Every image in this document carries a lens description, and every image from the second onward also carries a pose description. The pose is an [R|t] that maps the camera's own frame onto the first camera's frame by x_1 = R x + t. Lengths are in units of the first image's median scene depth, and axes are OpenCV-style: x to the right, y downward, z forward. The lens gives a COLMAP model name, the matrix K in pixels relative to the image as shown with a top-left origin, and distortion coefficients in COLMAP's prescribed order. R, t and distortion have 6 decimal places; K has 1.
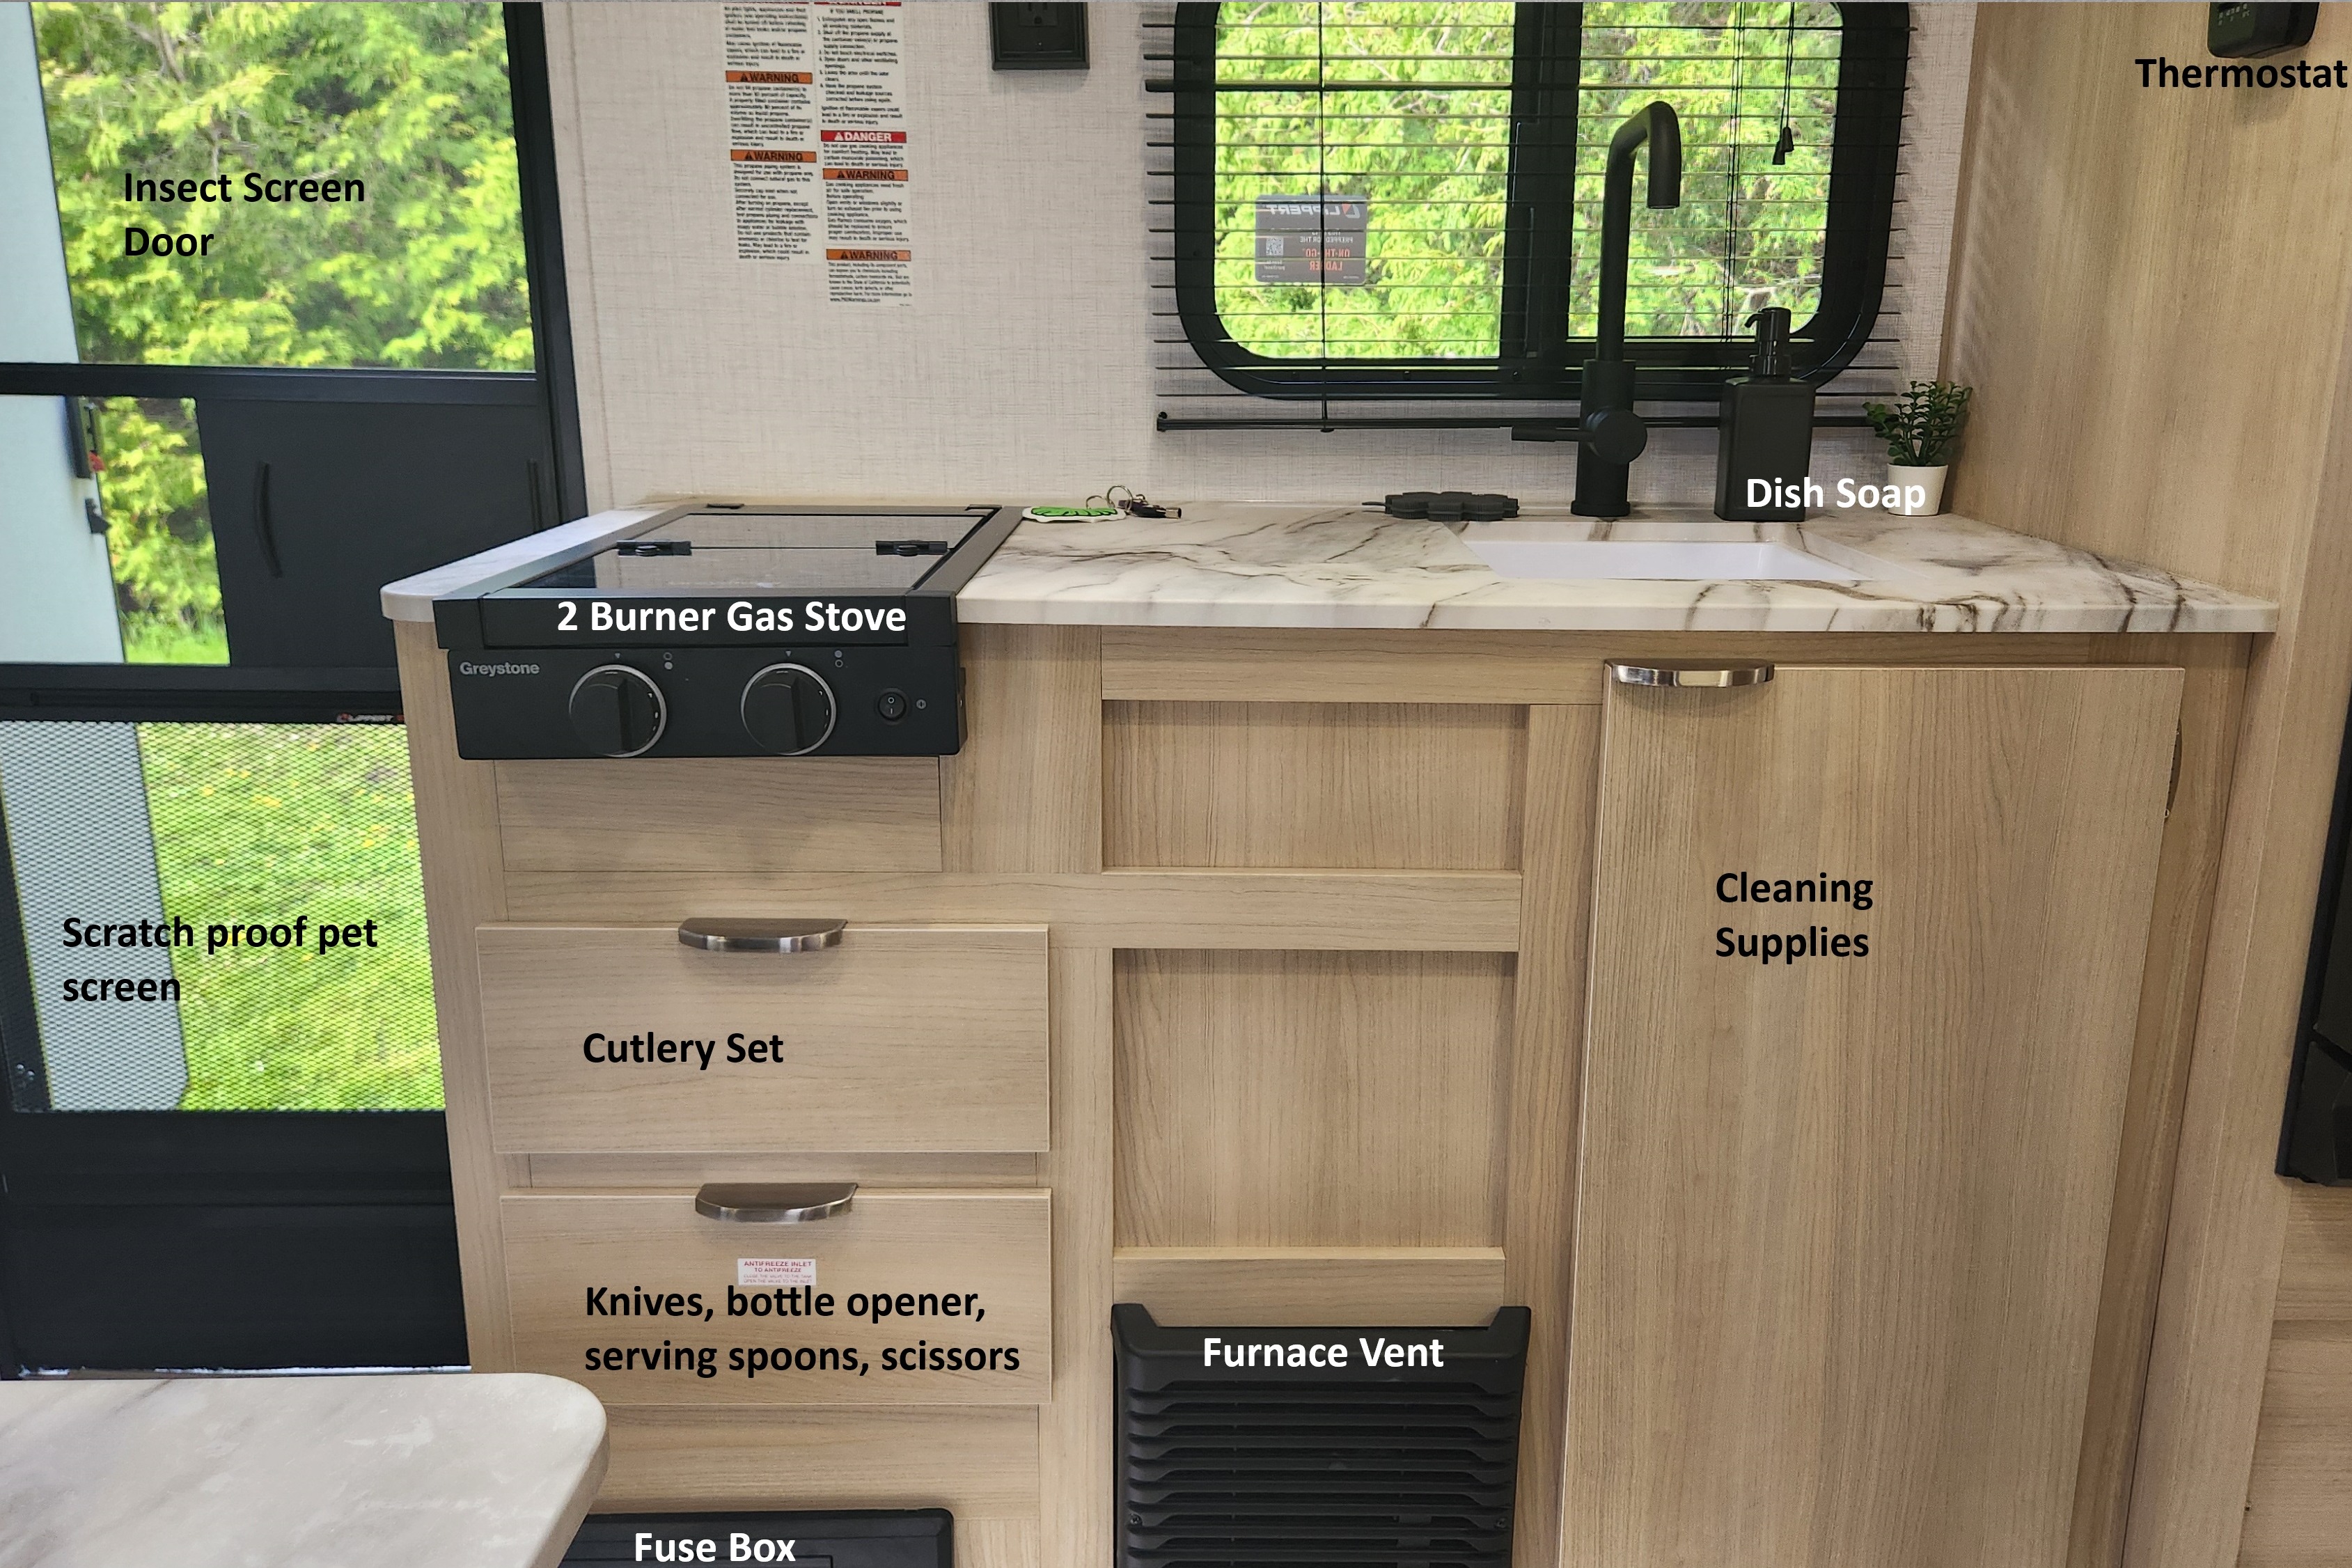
lens RADIAL K [[1874.9, 0, 1243.6], [0, 1874.9, 785.8], [0, 0, 1]] dist [0.047194, -0.032616]
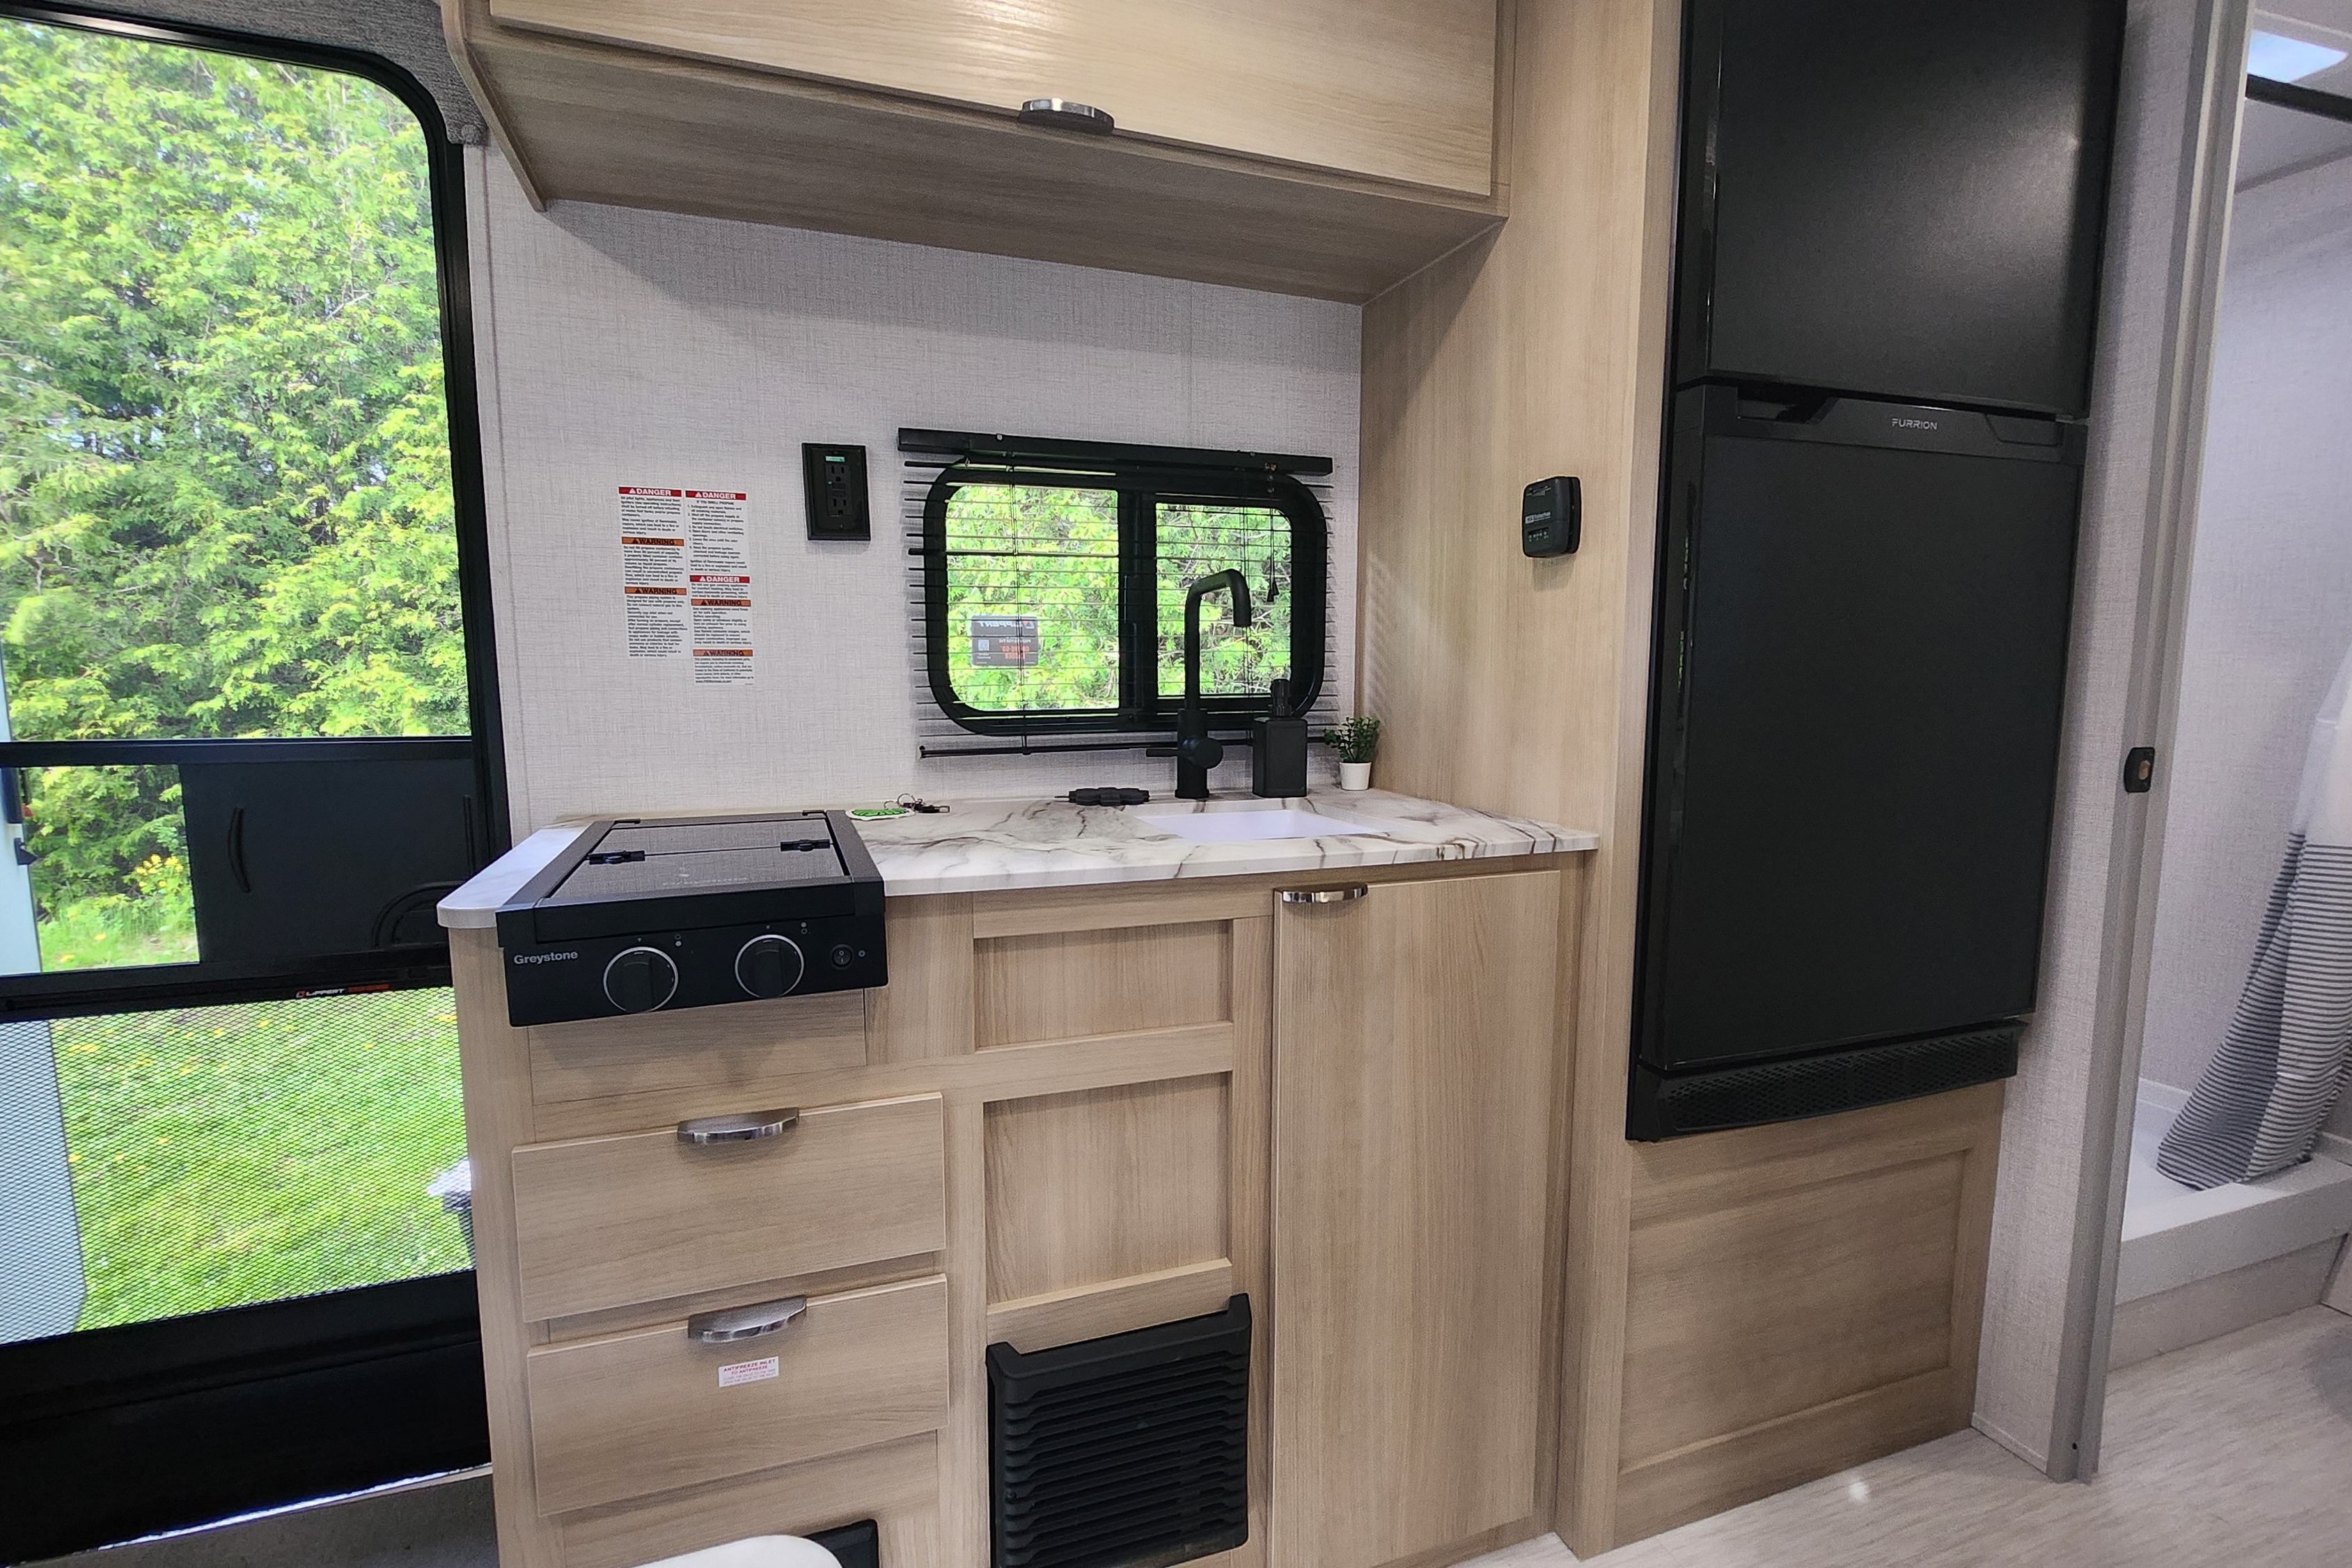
lens RADIAL K [[1110.8, 0, 1180.5], [0, 1110.8, 796.1], [0, 0, 1]] dist [0.000913, -0.001352]
pose [[0.945788, -0.048438, 0.321152, -0.181040], [0.090219, 0.989083, -0.116515, -0.036075], [-0.312002, 0.139172, 0.939833, 0.067972]]
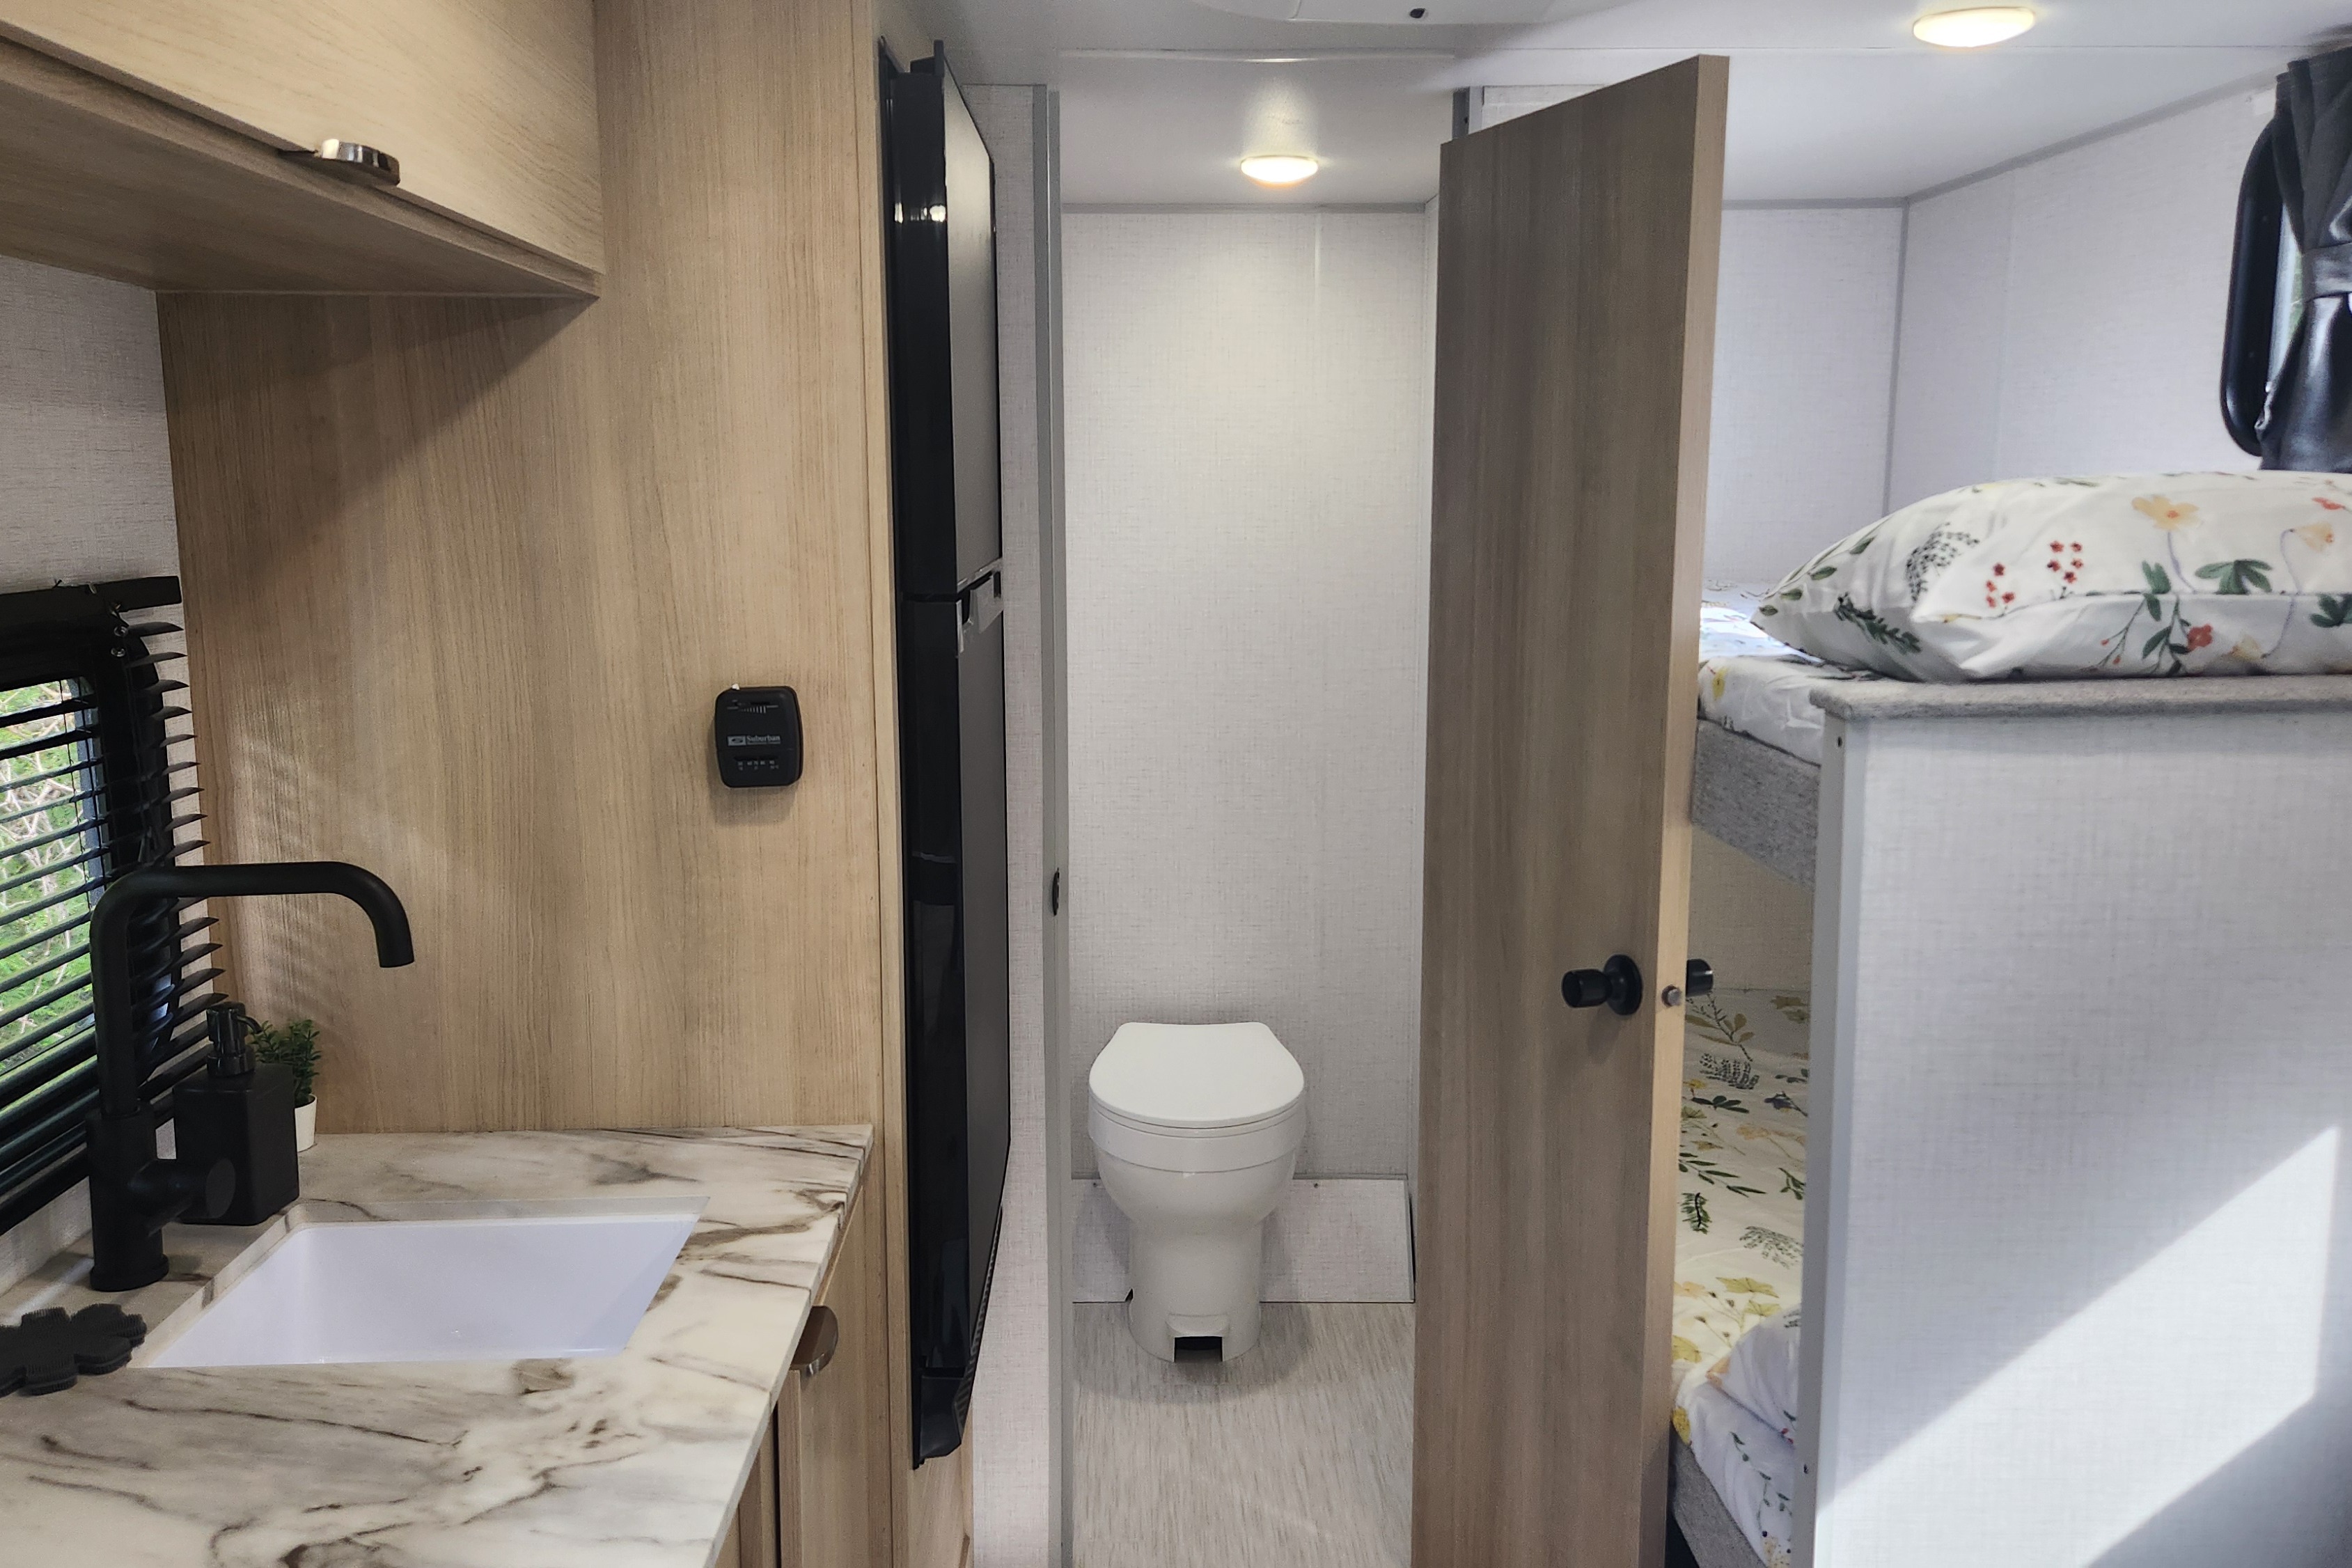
lens RADIAL K [[1874.9, 0, 1177.9], [0, 1874.9, 759.7], [0, 0, 1]] dist [0.047194, -0.032616]
pose [[-0.016358, -0.160913, 0.986833, -0.802097], [0.249687, 0.955039, 0.159867, -0.489844], [-0.968188, 0.249015, 0.024555, 0.566296]]
